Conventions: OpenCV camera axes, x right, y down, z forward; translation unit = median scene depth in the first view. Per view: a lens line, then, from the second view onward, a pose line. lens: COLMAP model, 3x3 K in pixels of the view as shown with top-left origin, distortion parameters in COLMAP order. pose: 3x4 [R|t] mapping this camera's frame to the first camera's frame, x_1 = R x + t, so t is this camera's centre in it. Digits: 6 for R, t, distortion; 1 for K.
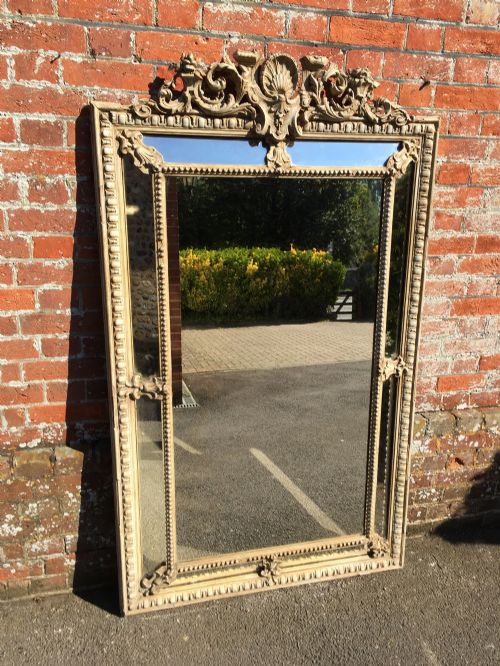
lens RADIAL K [[579.5, 0, 241.9], [0, 579.5, 339.4], [0, 0, 1]] dist [0.075669, -0.102112]
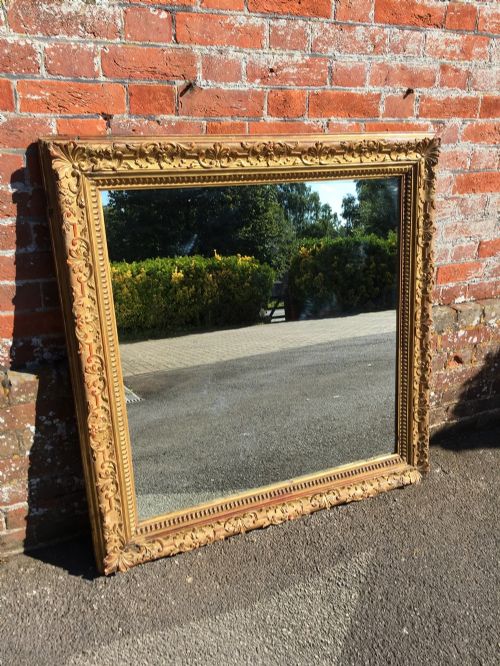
lens RADIAL K [[579.5, 0, 239.6], [0, 579.5, 347.6], [0, 0, 1]] dist [0.075669, -0.102112]
pose [[0.985095, -0.076442, 0.154093, -0.123760], [0.065323, 0.994967, 0.075984, 0.109296], [-0.159126, -0.064785, 0.985130, 0.165477]]
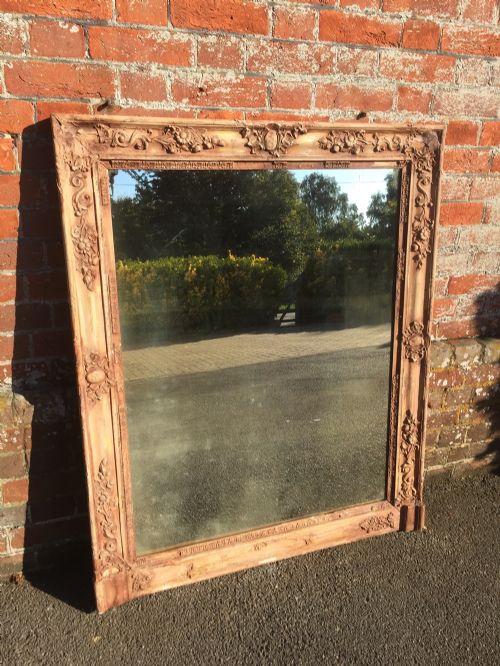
lens RADIAL K [[579.5, 0, 246.0], [0, 579.5, 348.6], [0, 0, 1]] dist [0.075669, -0.102112]
pose [[0.994139, -0.035466, 0.102125, 0.031585], [0.031240, 0.998600, 0.042693, 0.094449], [-0.103496, -0.039252, 0.993855, 0.213812]]
